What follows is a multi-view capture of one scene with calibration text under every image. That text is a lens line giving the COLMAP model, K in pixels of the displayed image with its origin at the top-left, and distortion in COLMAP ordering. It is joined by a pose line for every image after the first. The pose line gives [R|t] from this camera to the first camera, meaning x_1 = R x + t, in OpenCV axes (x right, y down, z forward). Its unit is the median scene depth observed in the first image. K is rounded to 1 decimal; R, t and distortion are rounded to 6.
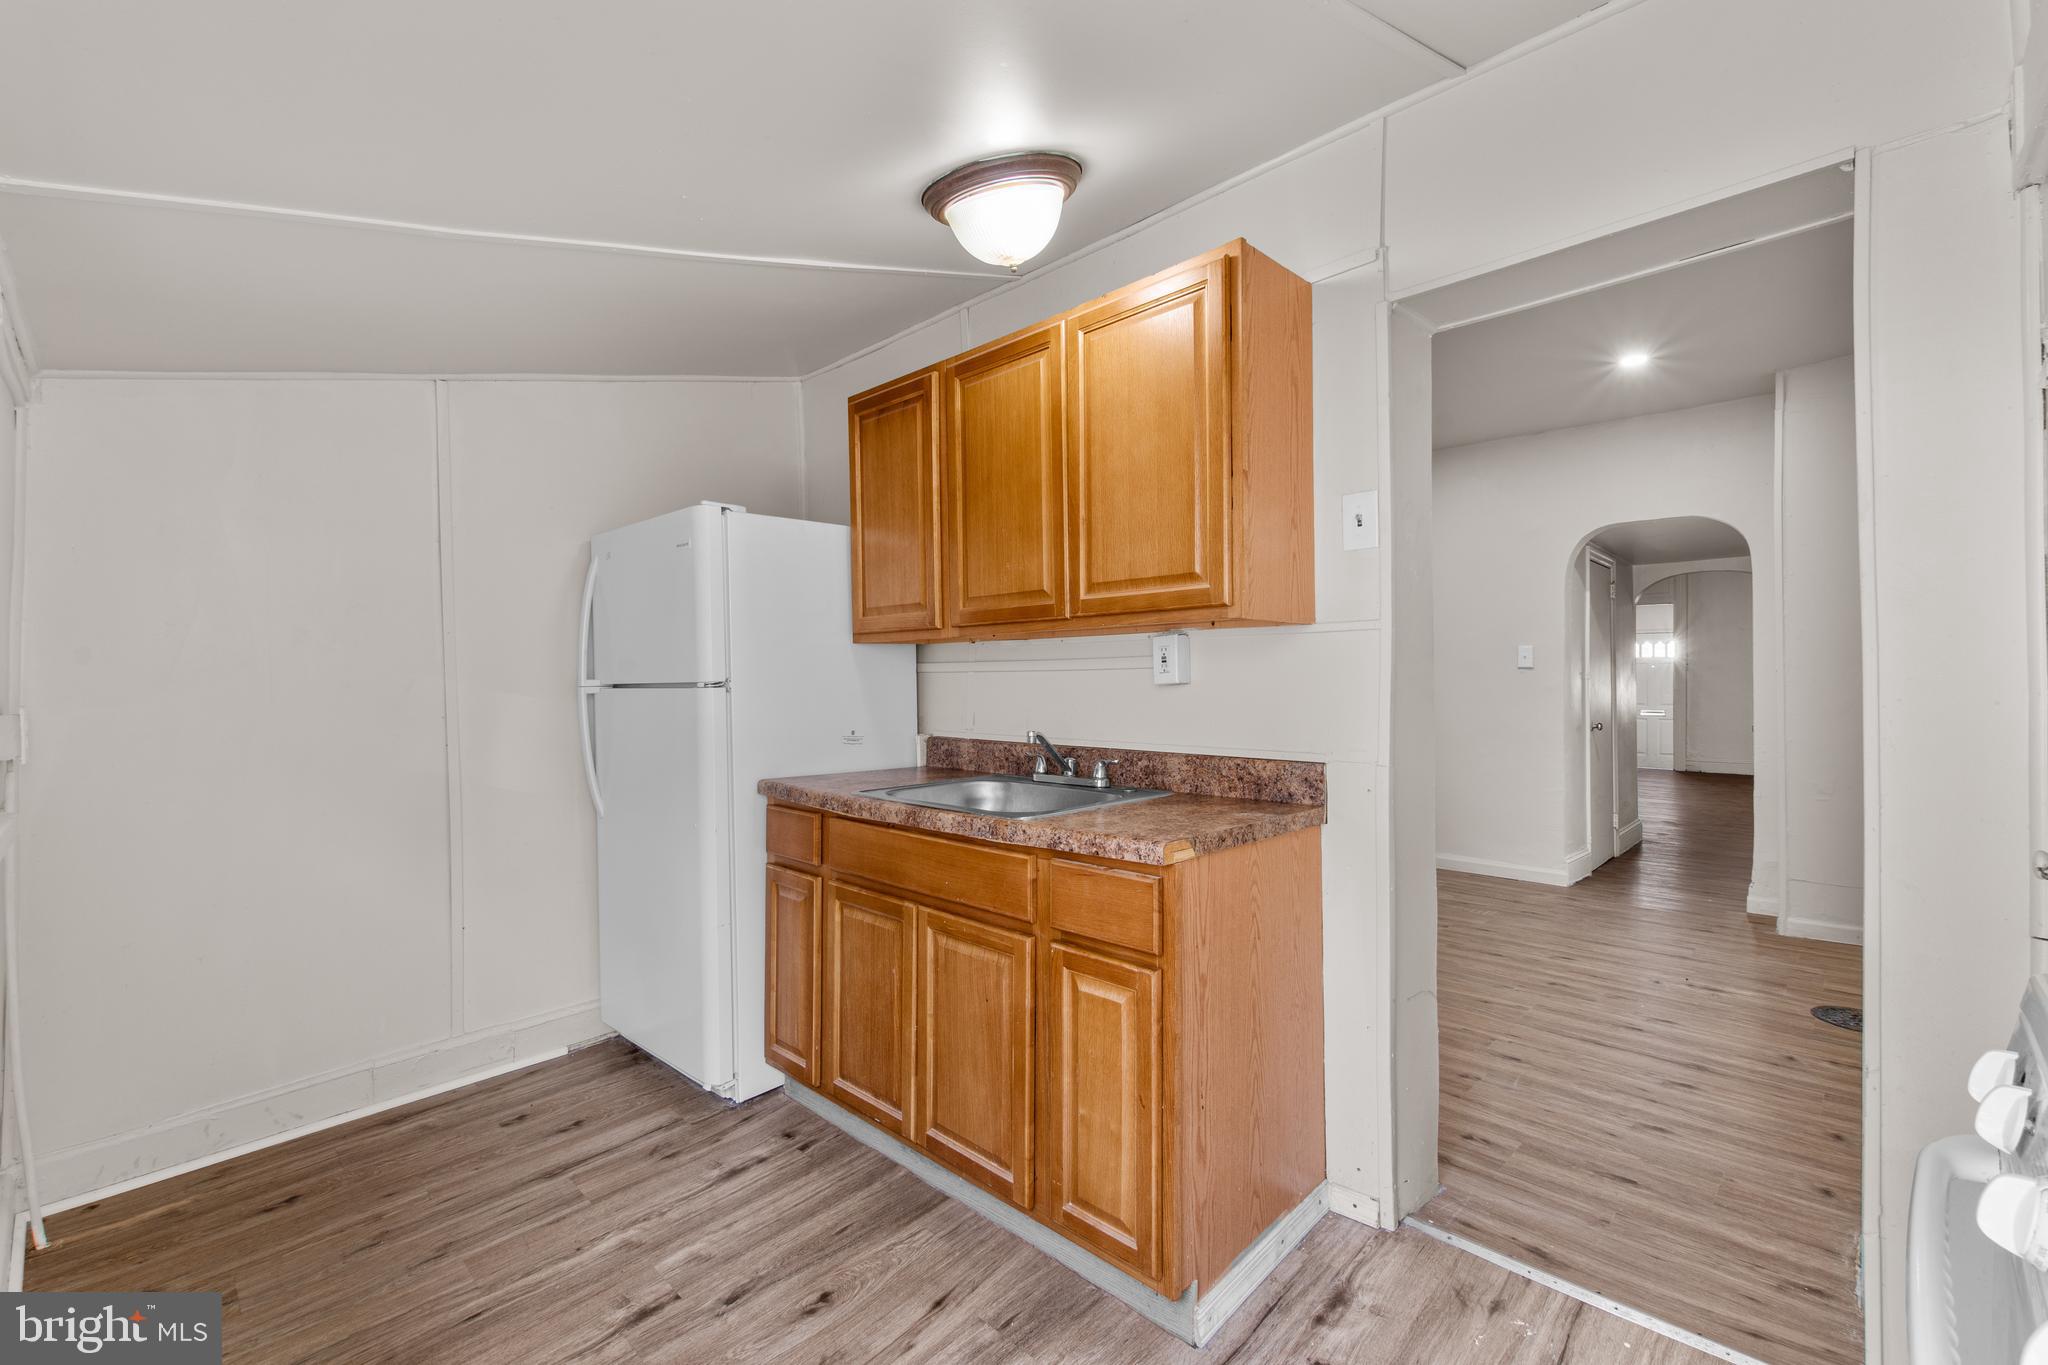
lens RADIAL K [[884.1, 0, 1032.6], [0, 884.1, 683.3], [0, 0, 1]] dist [0.003074, -0.000051]
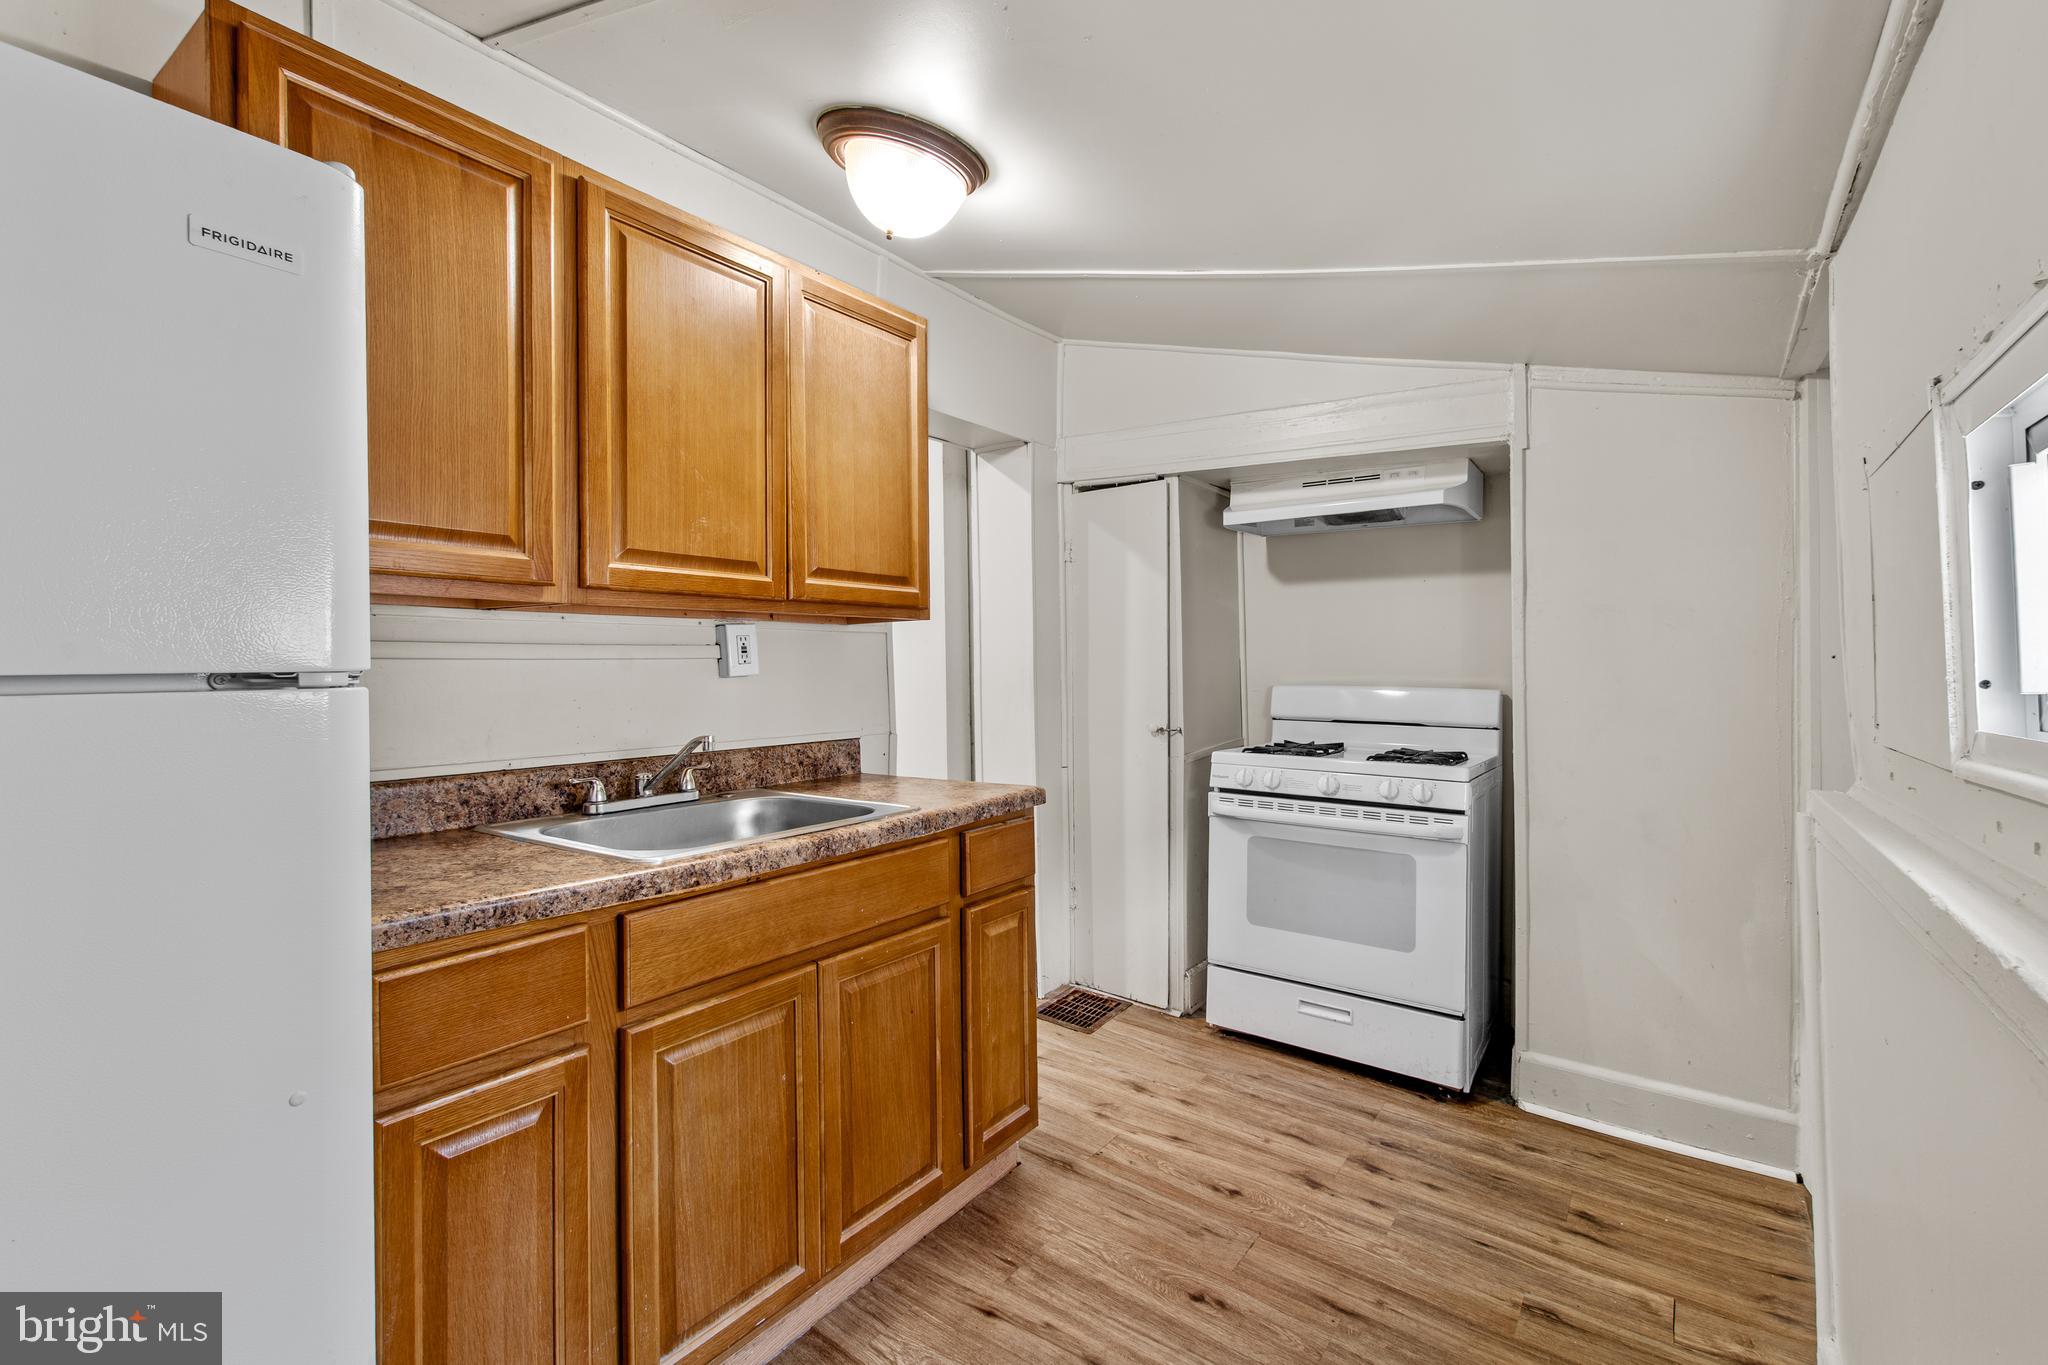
lens RADIAL K [[884.1, 0, 1031.4], [0, 884.1, 670.4], [0, 0, 1]] dist [0.003074, -0.000051]
pose [[-0.149427, 0.008497, 0.988736, -0.967016], [0.015927, 0.999854, -0.006186, 0.006889], [-0.988644, 0.014824, -0.149540, 0.981858]]
